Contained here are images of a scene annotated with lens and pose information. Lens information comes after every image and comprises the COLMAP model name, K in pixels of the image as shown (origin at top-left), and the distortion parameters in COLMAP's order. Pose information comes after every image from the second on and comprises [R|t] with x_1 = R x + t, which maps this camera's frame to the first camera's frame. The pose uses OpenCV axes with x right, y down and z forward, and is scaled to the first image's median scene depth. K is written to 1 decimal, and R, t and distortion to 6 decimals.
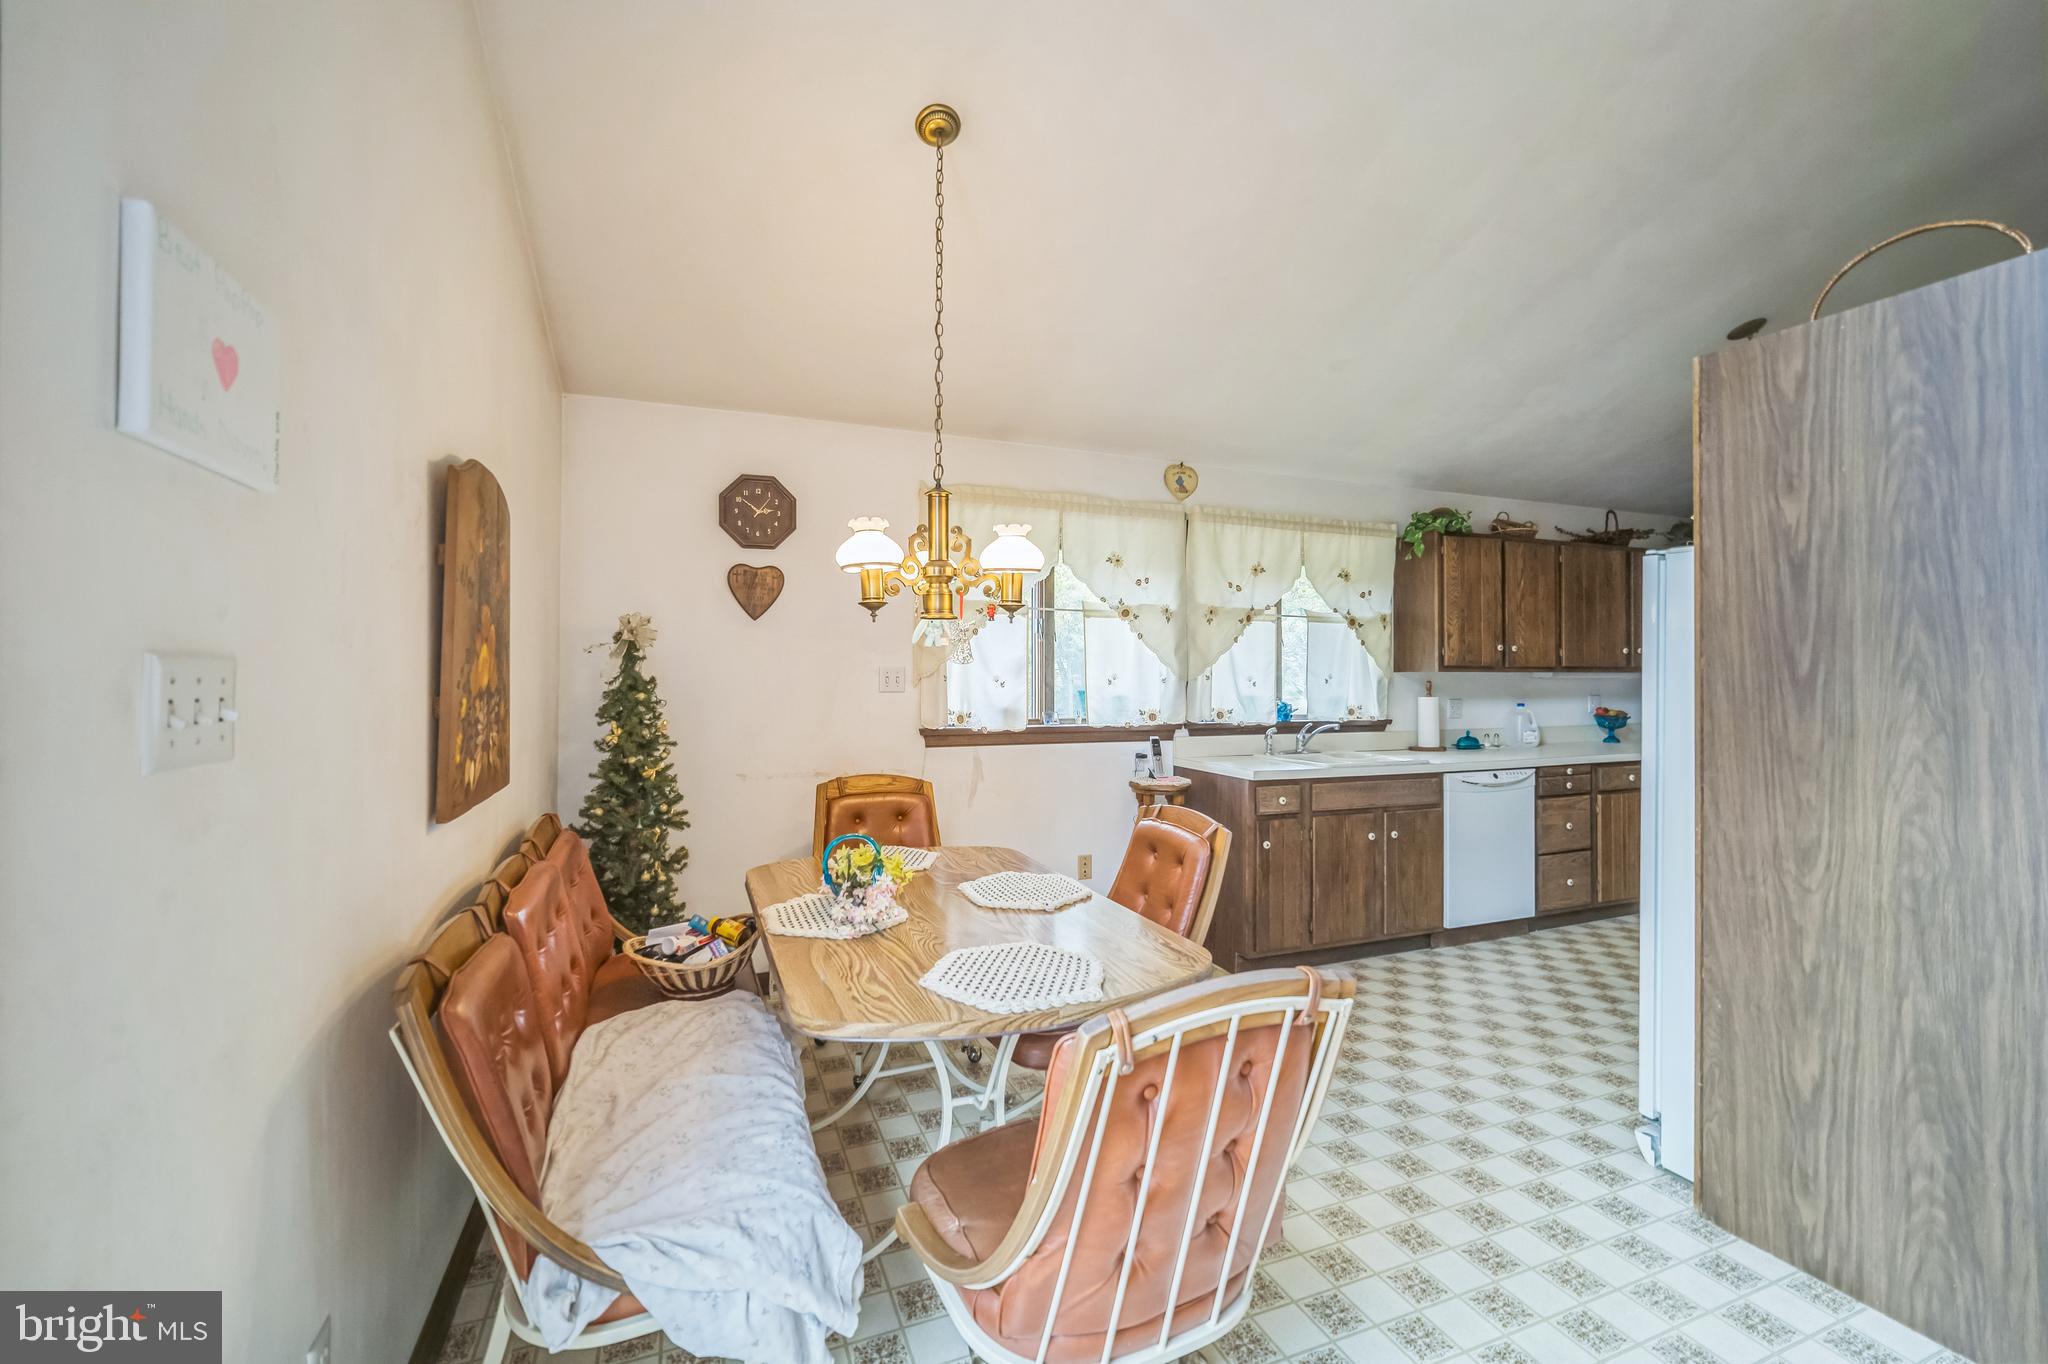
lens RADIAL K [[826.8, 0, 1019.2], [0, 826.8, 693.3], [0, 0, 1]] dist [-0.003676, -0.000186]
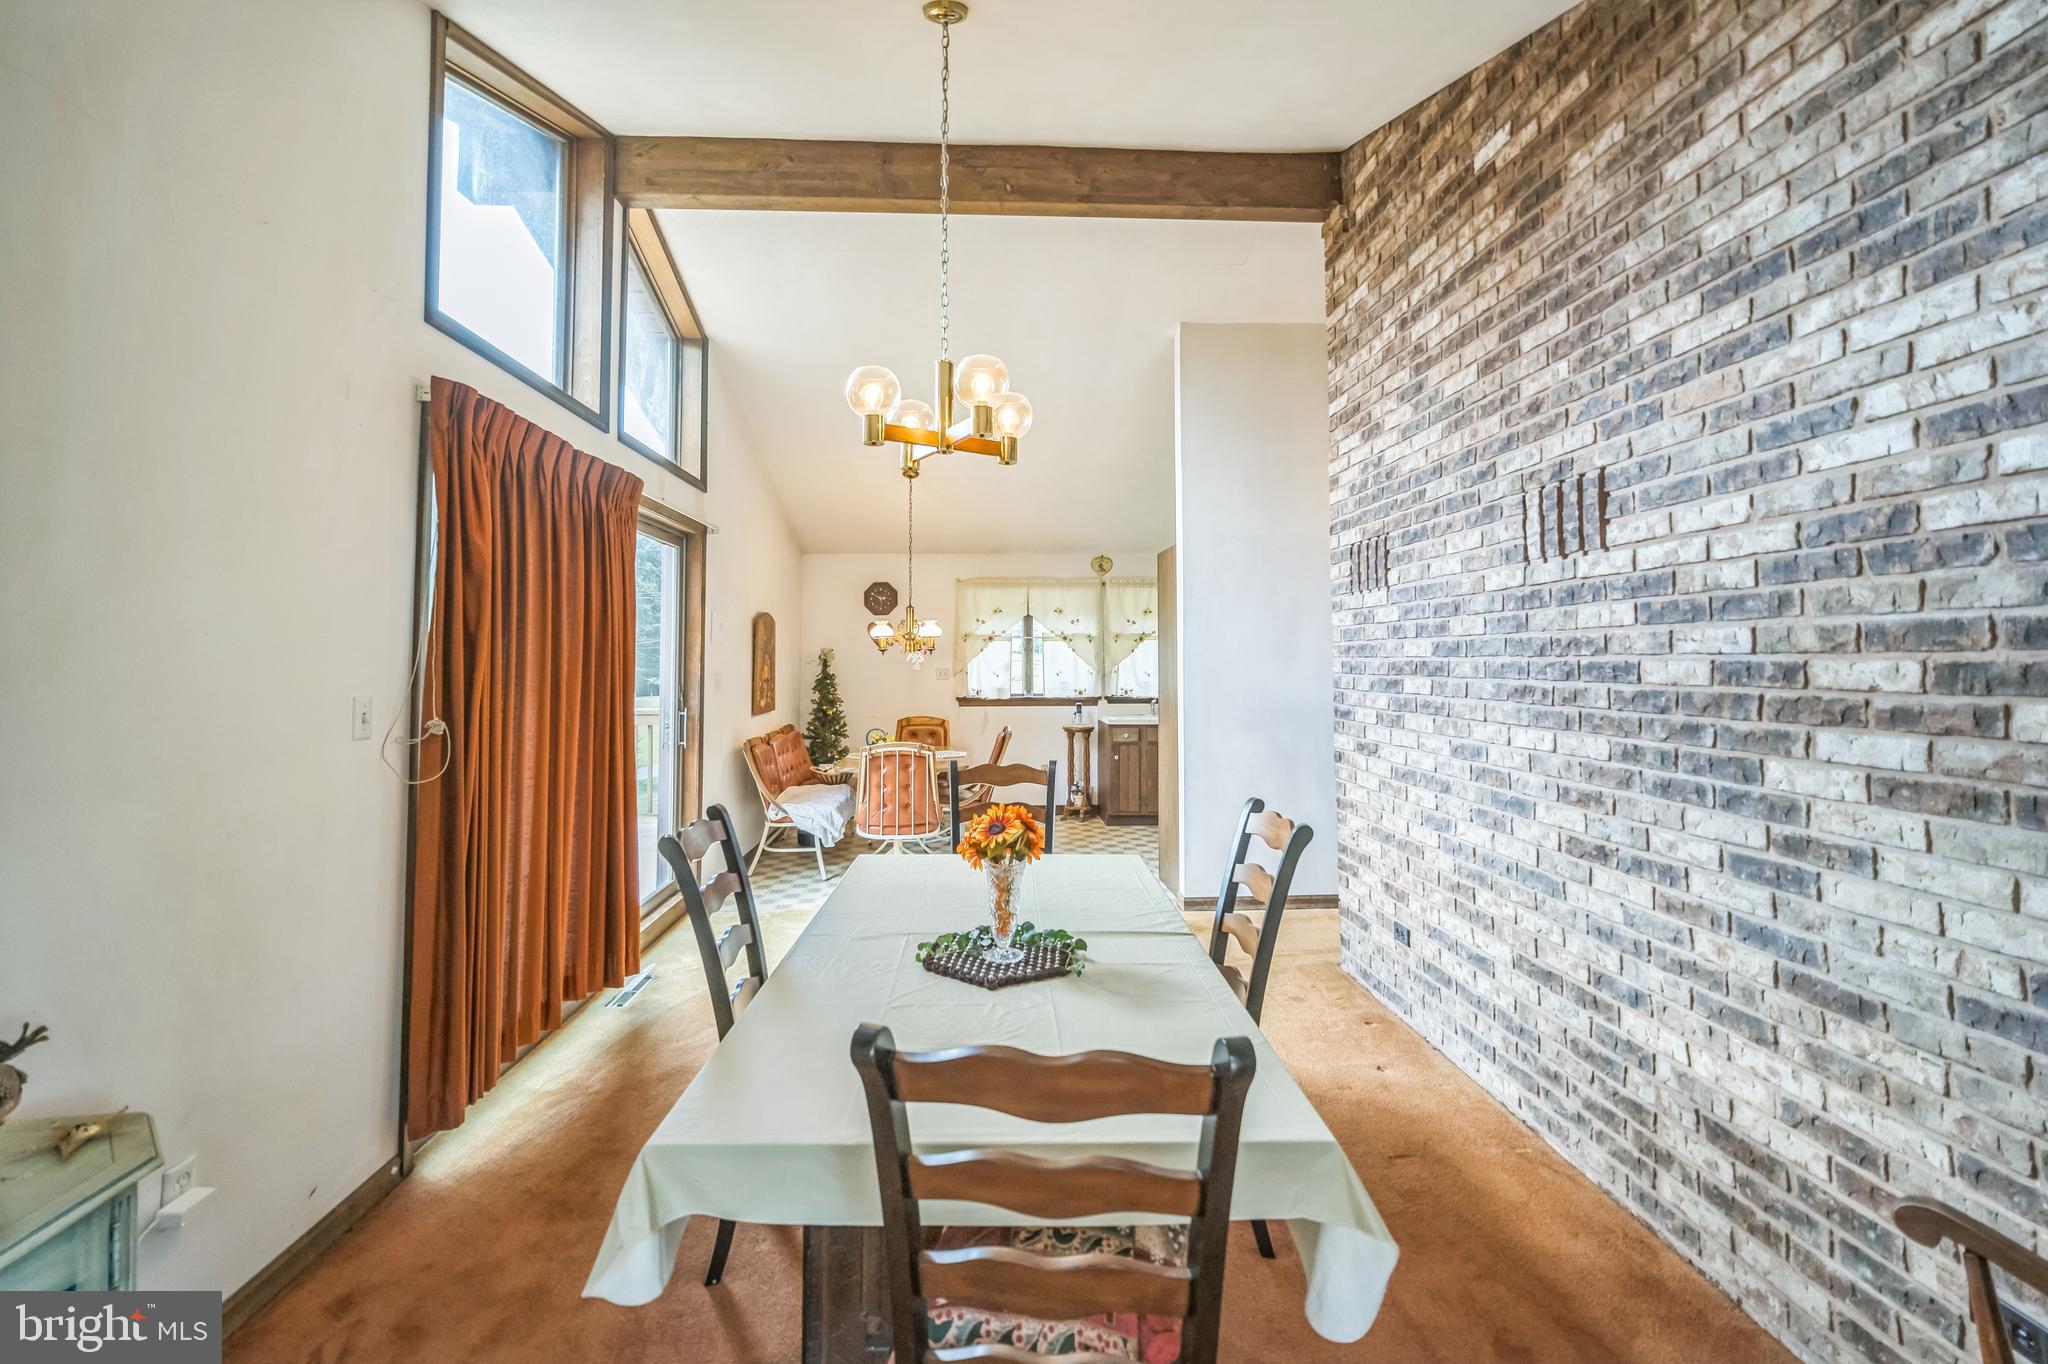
lens RADIAL K [[826.8, 0, 1019.2], [0, 826.8, 693.3], [0, 0, 1]] dist [-0.003676, -0.000186]
pose [[0.949270, 0.005696, -0.314409, 0.660822], [-0.000352, 0.999855, 0.017051, -0.002868], [0.314461, -0.016076, 0.949134, -0.891563]]
